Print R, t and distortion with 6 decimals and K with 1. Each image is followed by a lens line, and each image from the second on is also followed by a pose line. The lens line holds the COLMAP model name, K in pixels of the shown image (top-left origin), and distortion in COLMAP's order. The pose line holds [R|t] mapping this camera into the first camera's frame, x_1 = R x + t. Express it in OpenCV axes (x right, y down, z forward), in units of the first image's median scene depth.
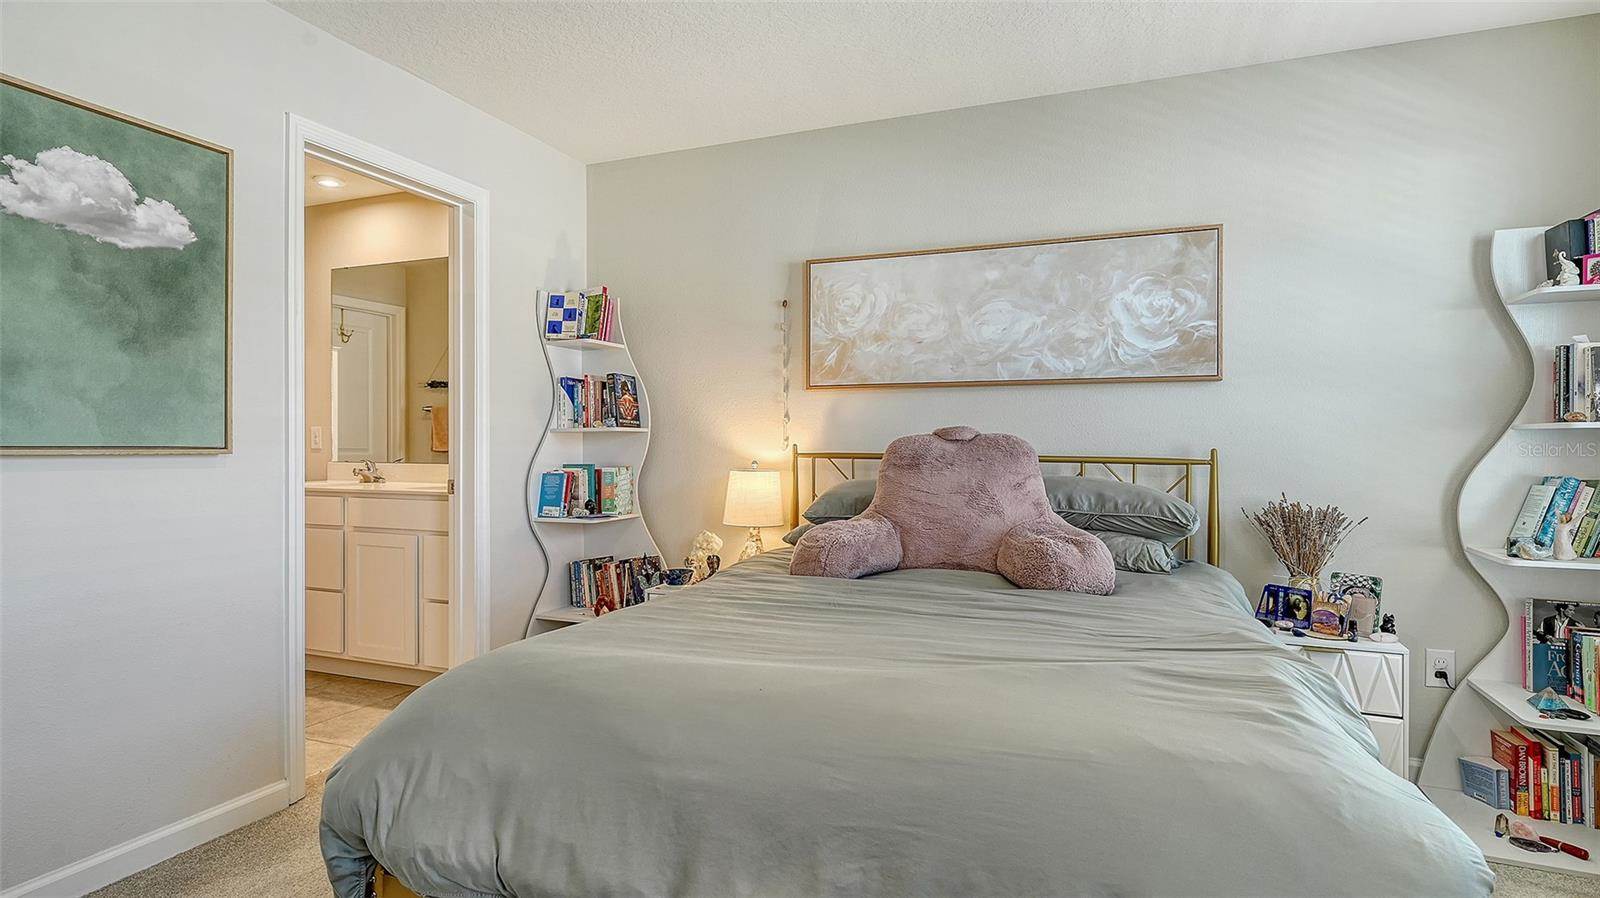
lens RADIAL K [[822.4, 0, 800.0], [0, 822.4, 449.0], [0, 0, 1]] dist [0.031424, 0.000414]
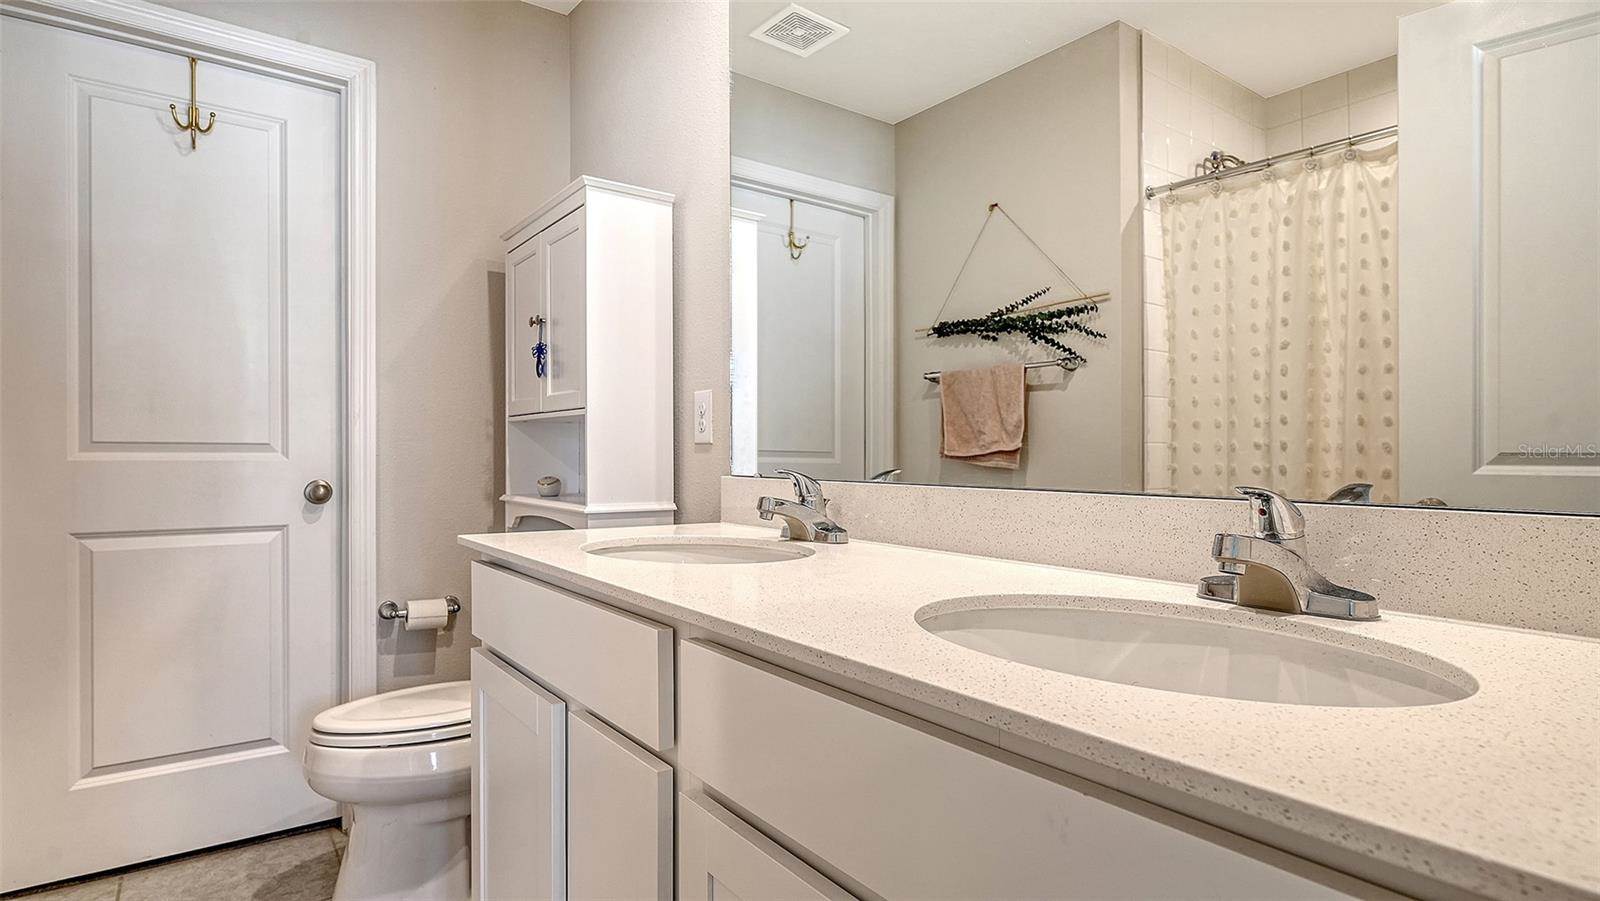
lens RADIAL K [[822.4, 0, 800.0], [0, 822.4, 450.5], [0, 0, 1]] dist [0.031424, 0.000414]
pose [[0.853380, -0.011735, -0.521158, -0.265353], [0.000667, 0.999770, -0.021419, 0.009055], [0.521289, 0.017931, 0.853192, 0.543583]]
